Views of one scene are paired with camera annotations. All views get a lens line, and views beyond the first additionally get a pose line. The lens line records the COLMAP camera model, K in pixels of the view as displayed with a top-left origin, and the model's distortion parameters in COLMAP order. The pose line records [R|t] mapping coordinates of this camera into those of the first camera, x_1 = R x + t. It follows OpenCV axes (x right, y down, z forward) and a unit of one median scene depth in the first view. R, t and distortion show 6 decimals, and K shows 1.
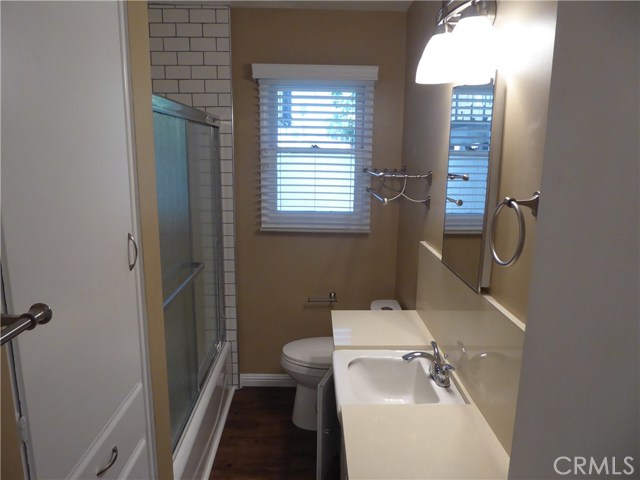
lens RADIAL K [[454.4, 0, 320.0], [0, 454.4, 240.0], [0, 0, 1]] dist [-0.022929, 0.008119]
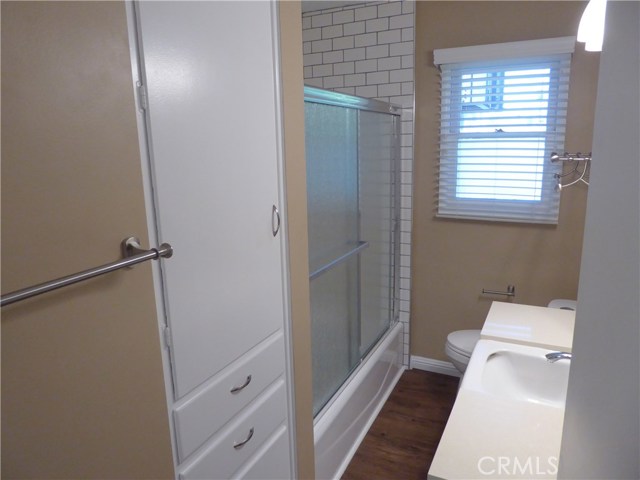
lens RADIAL K [[454.4, 0, 320.0], [0, 454.4, 240.0], [0, 0, 1]] dist [-0.022929, 0.008119]
pose [[0.887096, 0.066824, -0.456722, 0.104708], [-0.057641, 0.997757, 0.034027, 0.011878], [0.457972, -0.003860, 0.888958, -0.011661]]
